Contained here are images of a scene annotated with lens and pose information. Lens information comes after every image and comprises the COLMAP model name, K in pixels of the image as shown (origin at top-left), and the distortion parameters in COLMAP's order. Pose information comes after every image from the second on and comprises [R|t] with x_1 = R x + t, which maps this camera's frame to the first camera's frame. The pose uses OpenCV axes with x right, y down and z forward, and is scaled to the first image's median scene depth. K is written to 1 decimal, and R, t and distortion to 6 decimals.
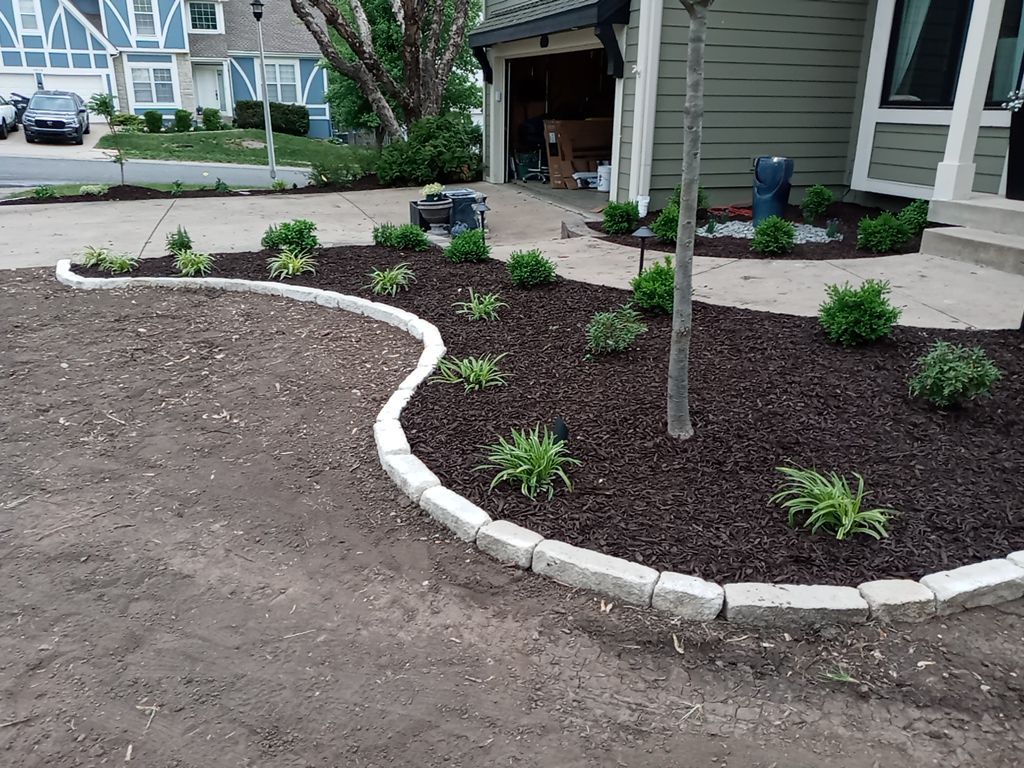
lens RADIAL K [[806.3, 0, 513.2], [0, 806.3, 391.7], [0, 0, 1]] dist [0.012343, -0.021241]
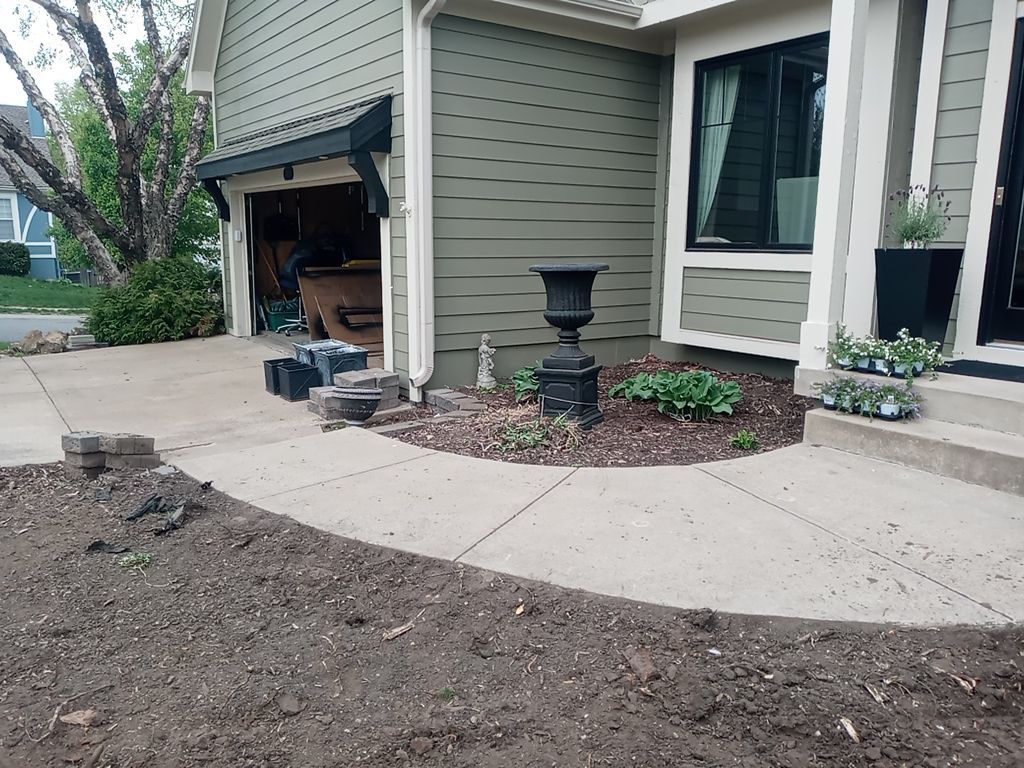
lens RADIAL K [[806.3, 0, 516.1], [0, 806.3, 398.4], [0, 0, 1]] dist [0.012343, -0.021241]
pose [[0.960411, -0.056899, 0.272715, 0.024610], [0.096117, 0.986488, -0.132673, -0.079558], [-0.261481, 0.153633, 0.952903, 0.199810]]
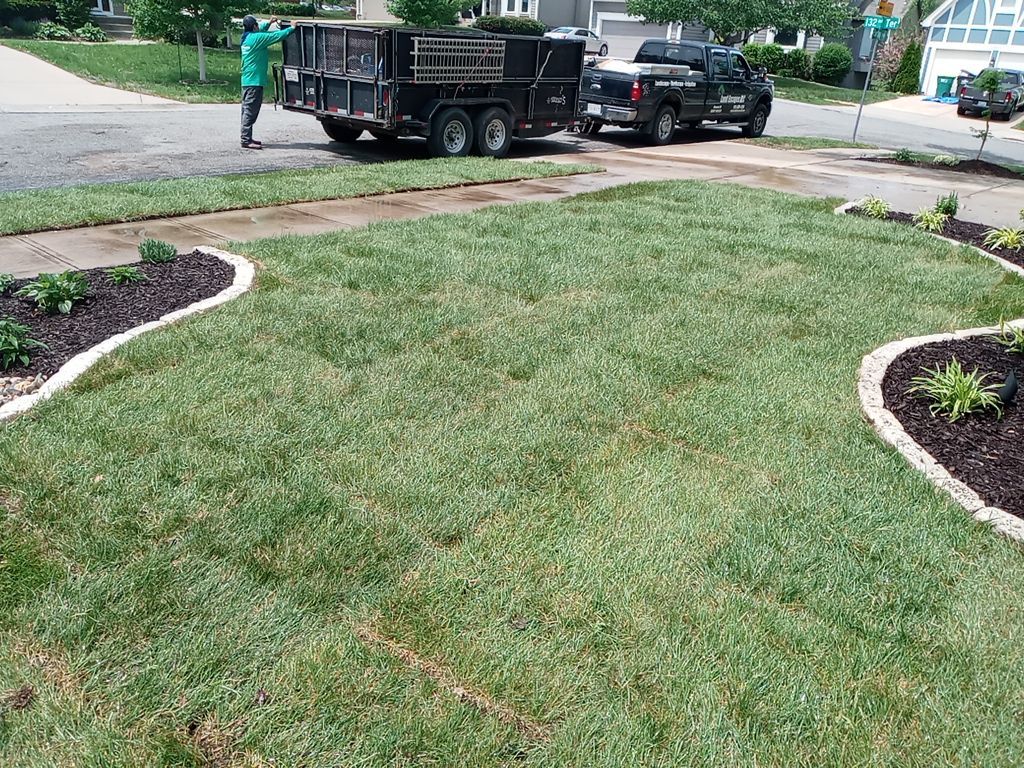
lens RADIAL K [[806.3, 0, 508.6], [0, 806.3, 386.2], [0, 0, 1]] dist [0.012343, -0.021241]
pose [[0.510595, 0.358217, -0.781648, 0.151967], [-0.344119, 0.918236, 0.196024, 0.019161], [0.787956, 0.168891, 0.592115, -0.049782]]
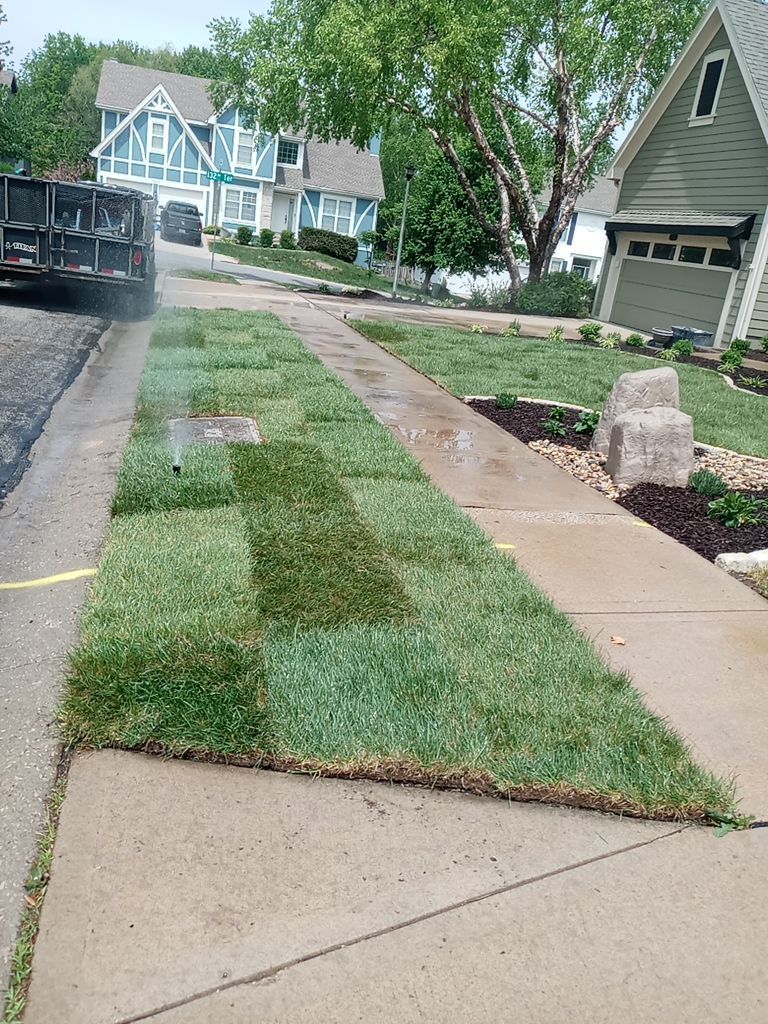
lens RADIAL K [[806.3, 0, 380.7], [0, 806.3, 514.4], [0, 0, 1]] dist [0.012343, -0.021241]
pose [[0.987336, 0.148886, -0.054772, -0.380327], [-0.149996, 0.988545, -0.016722, 0.230216], [0.051655, 0.024726, 0.998359, -0.634410]]
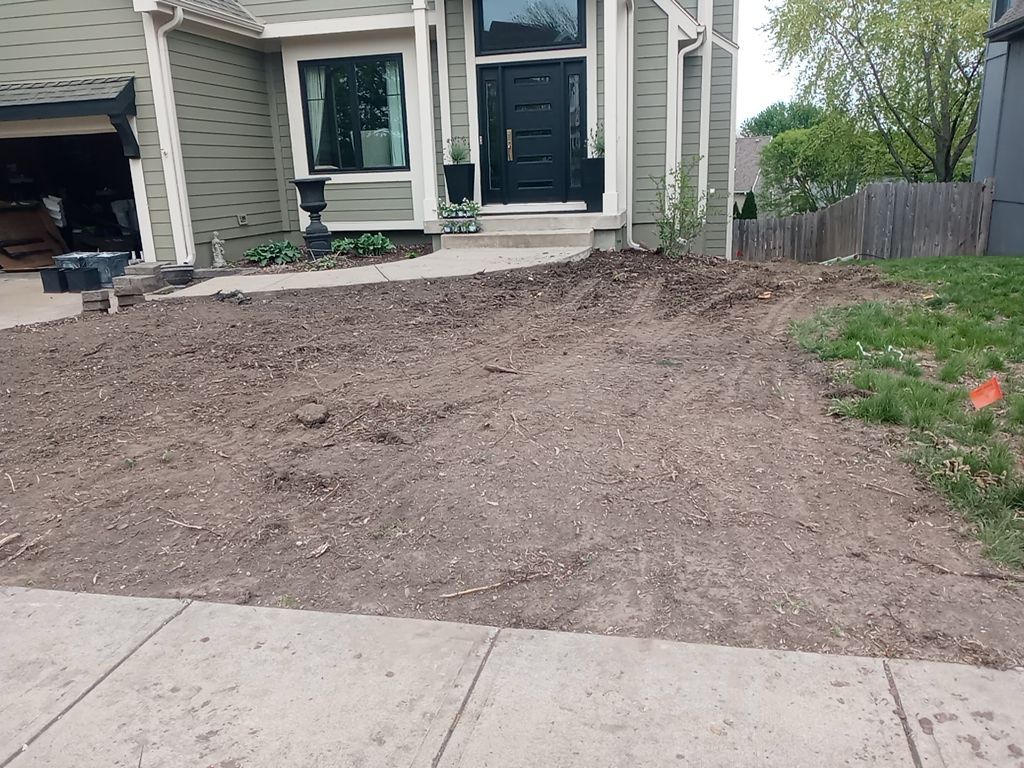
lens RADIAL K [[806.3, 0, 513.5], [0, 806.3, 395.0], [0, 0, 1]] dist [0.012343, -0.021241]
pose [[0.521217, -0.257852, 0.813538, -0.546440], [0.328967, 0.940301, 0.087268, 0.016731], [-0.787473, 0.222141, 0.574926, -0.041191]]
